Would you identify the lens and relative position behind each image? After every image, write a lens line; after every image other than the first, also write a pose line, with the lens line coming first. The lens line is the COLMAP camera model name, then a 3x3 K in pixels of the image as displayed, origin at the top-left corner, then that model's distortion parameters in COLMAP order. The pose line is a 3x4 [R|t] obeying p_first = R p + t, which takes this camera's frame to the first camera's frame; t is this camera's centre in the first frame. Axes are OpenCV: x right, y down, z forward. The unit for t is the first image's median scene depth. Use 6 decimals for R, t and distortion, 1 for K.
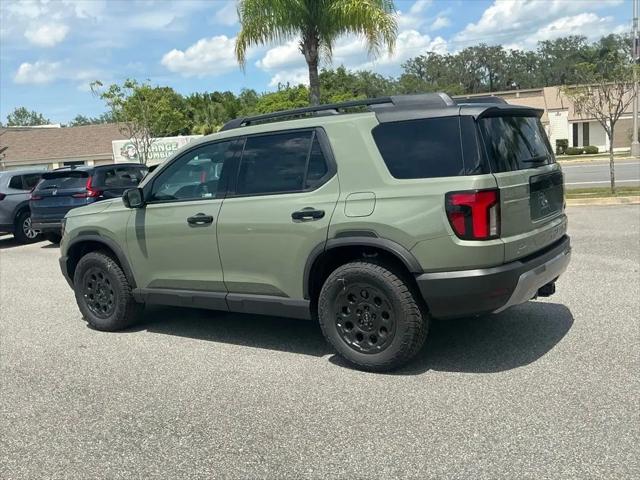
lens RADIAL K [[623.4, 0, 320.0], [0, 623.4, 240.0], [0, 0, 1]] dist [0.131219, -0.277680]
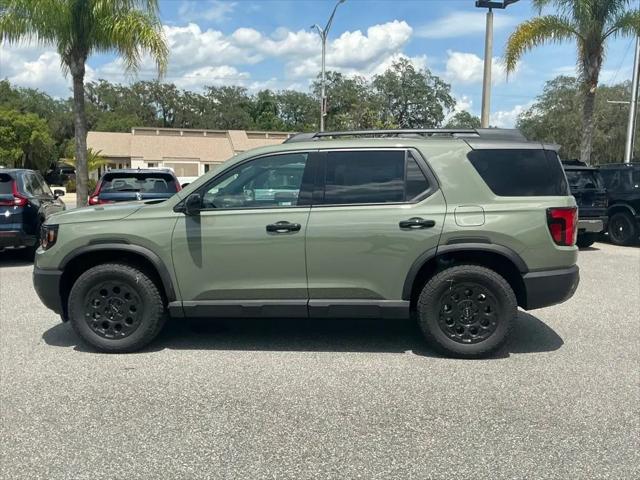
lens RADIAL K [[623.4, 0, 320.0], [0, 623.4, 240.0], [0, 0, 1]] dist [0.131219, -0.277680]
pose [[0.858530, 0.021179, 0.512326, -0.658155], [0.006570, 0.998610, -0.052291, 0.040692], [-0.512721, 0.048259, 0.857198, 0.108526]]
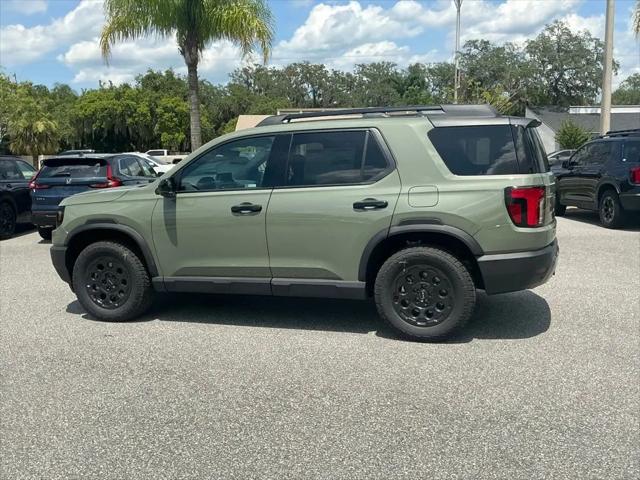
lens RADIAL K [[623.4, 0, 320.0], [0, 623.4, 240.0], [0, 0, 1]] dist [0.131219, -0.277680]
pose [[0.957724, 0.011543, 0.287456, -0.375457], [-0.007519, 0.999858, -0.015097, 0.035227], [-0.287589, 0.012297, 0.957675, -0.040741]]
